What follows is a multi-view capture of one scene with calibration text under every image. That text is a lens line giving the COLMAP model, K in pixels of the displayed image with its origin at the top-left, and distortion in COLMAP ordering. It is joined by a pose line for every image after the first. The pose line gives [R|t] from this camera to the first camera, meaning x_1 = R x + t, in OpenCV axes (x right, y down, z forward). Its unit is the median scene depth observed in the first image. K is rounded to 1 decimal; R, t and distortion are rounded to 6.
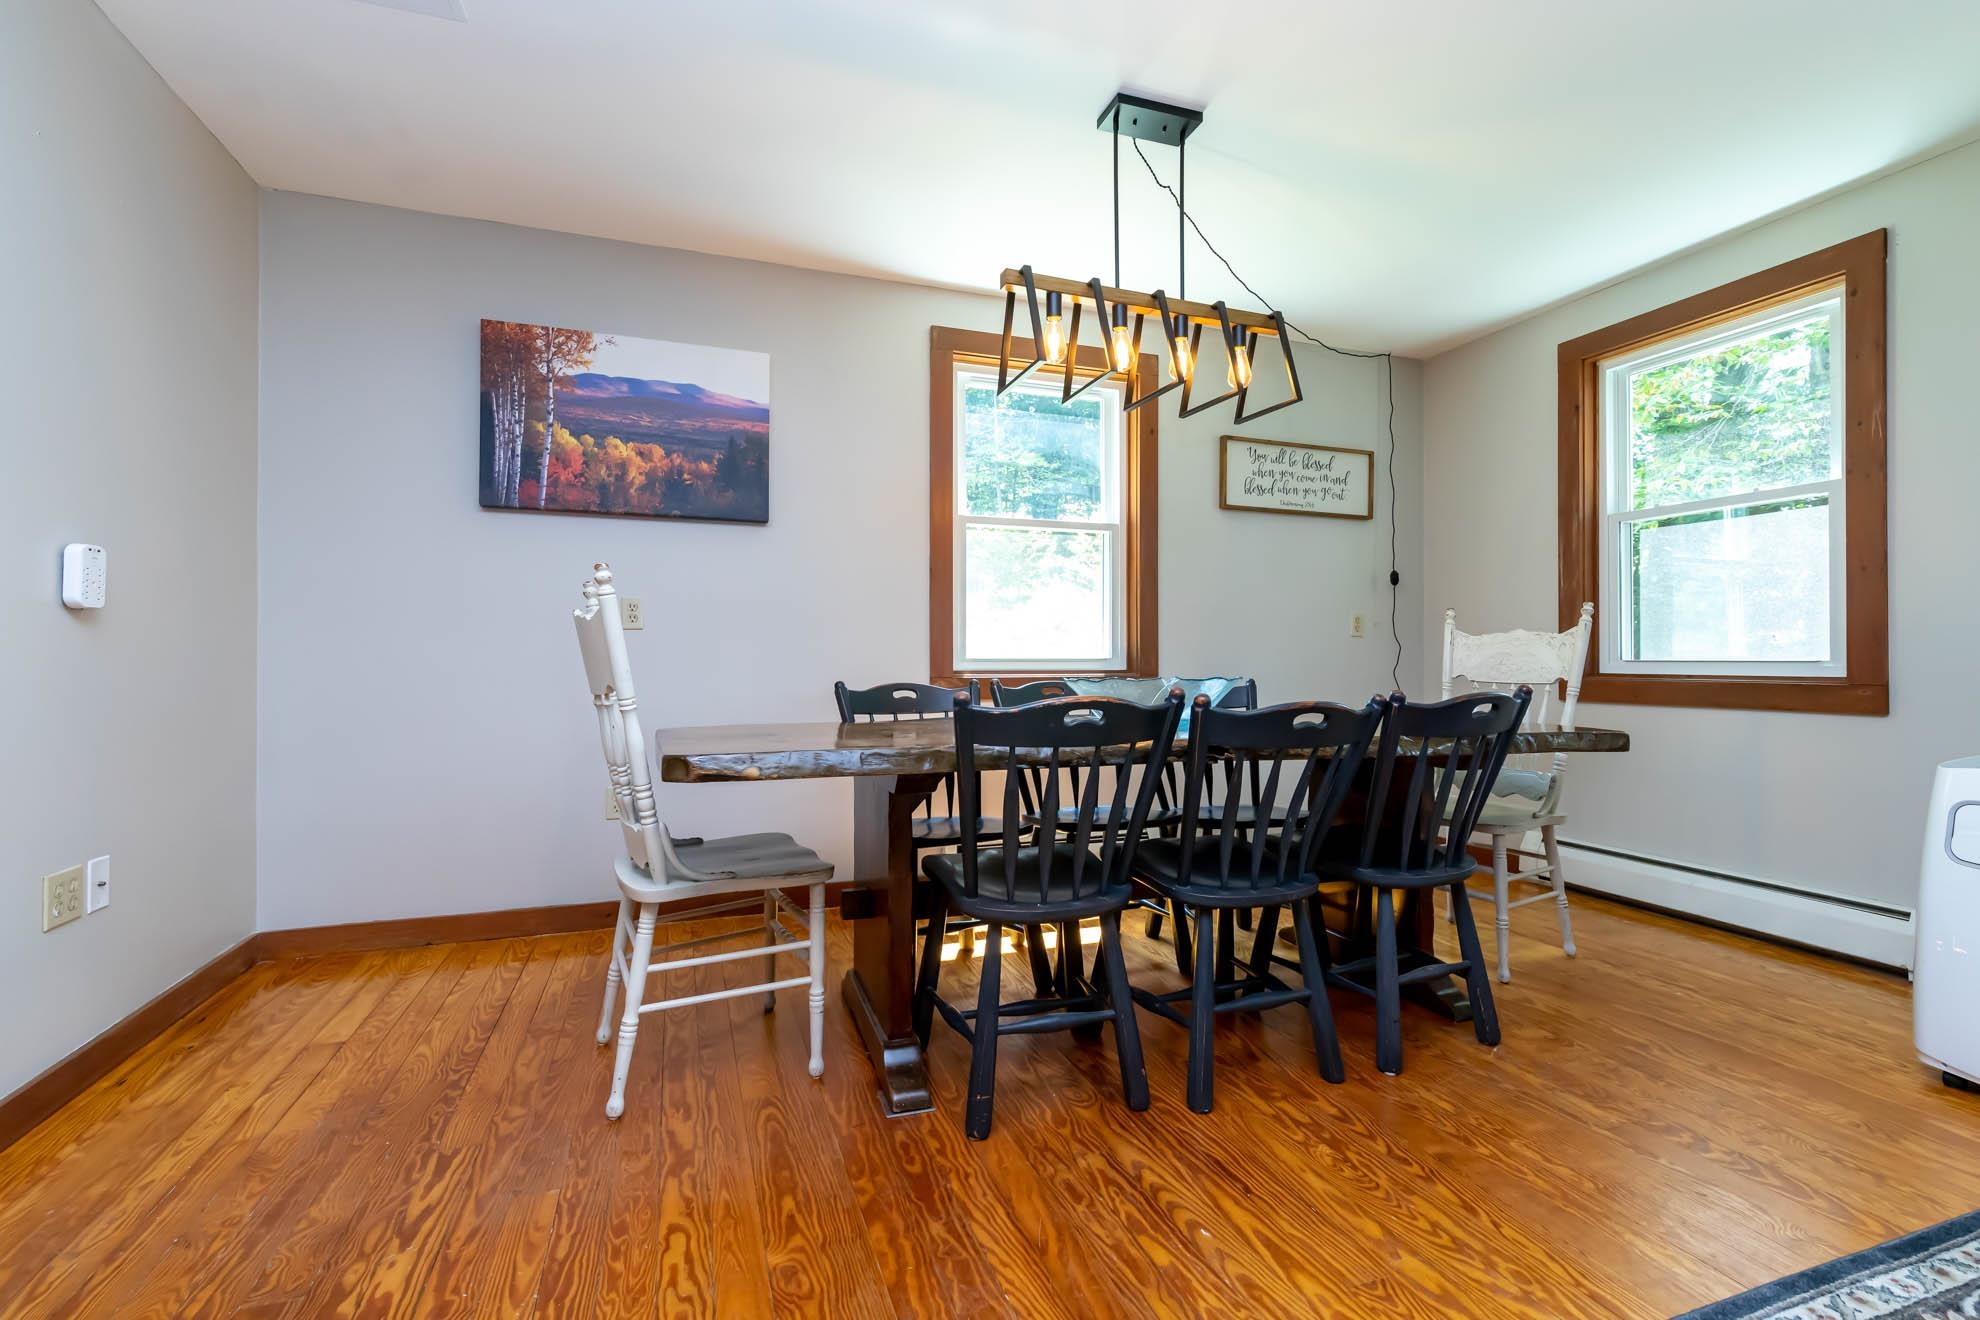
lens RADIAL K [[852.2, 0, 990.8], [0, 852.2, 658.5], [0, 0, 1]] dist [0.006975, -0.001553]
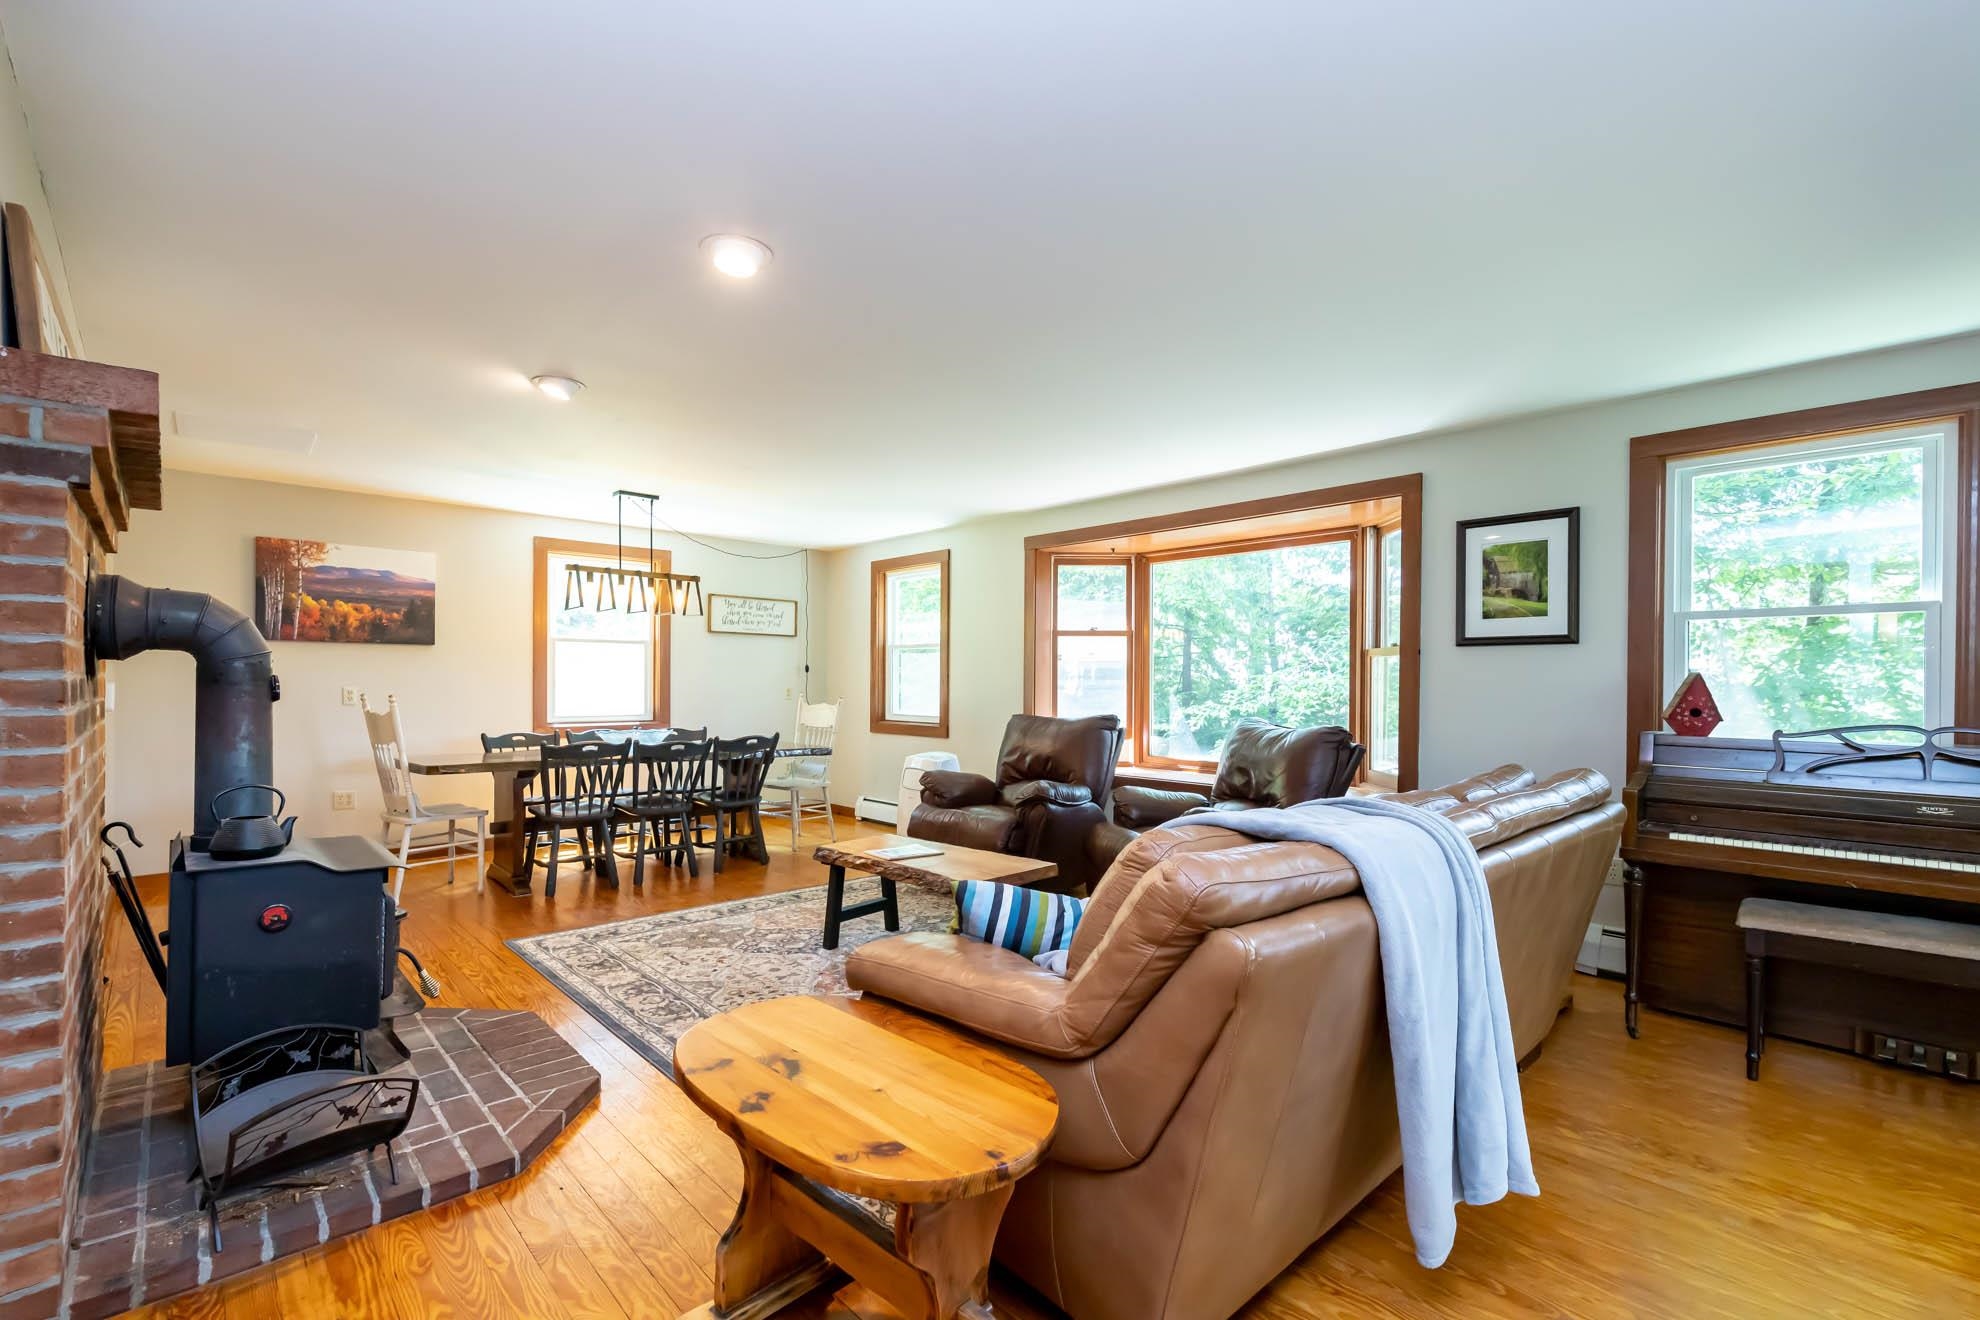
lens RADIAL K [[852.2, 0, 963.2], [0, 852.2, 685.5], [0, 0, 1]] dist [0.006975, -0.001553]
pose [[0.925463, 0.002113, 0.378832, 0.101820], [-0.004500, 0.999975, 0.005415, -0.092391], [-0.378812, -0.006716, 0.925449, -1.201775]]
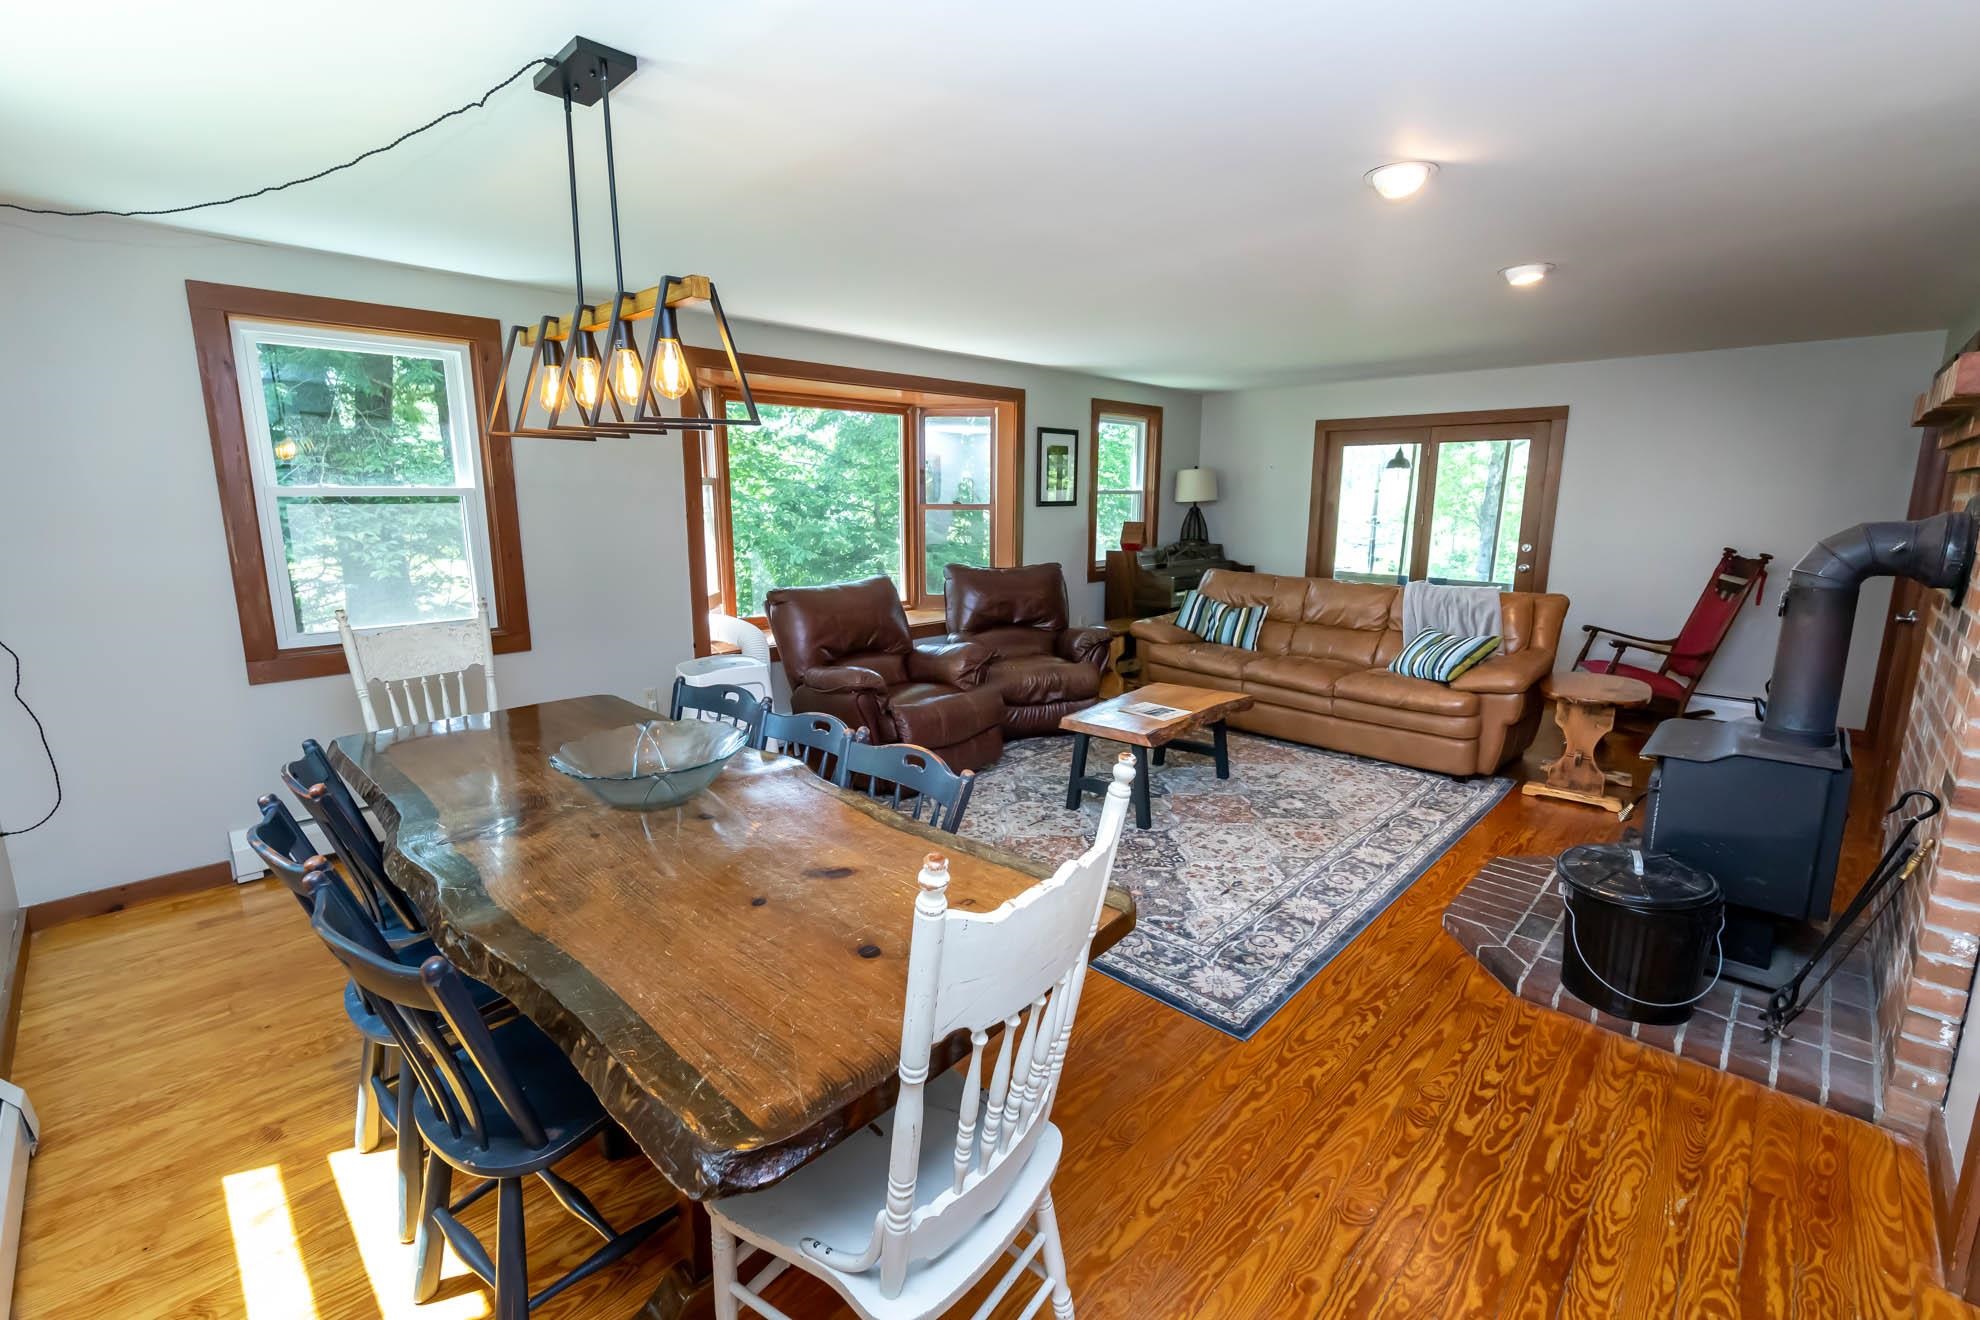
lens RADIAL K [[852.2, 0, 989.9], [0, 852.2, 647.4], [0, 0, 1]] dist [0.006975, -0.001553]
pose [[-0.429377, -0.168559, 0.887256, -0.969599], [-0.004281, 0.982797, 0.184639, -0.252717], [-0.903115, 0.075481, -0.422712, 1.850965]]
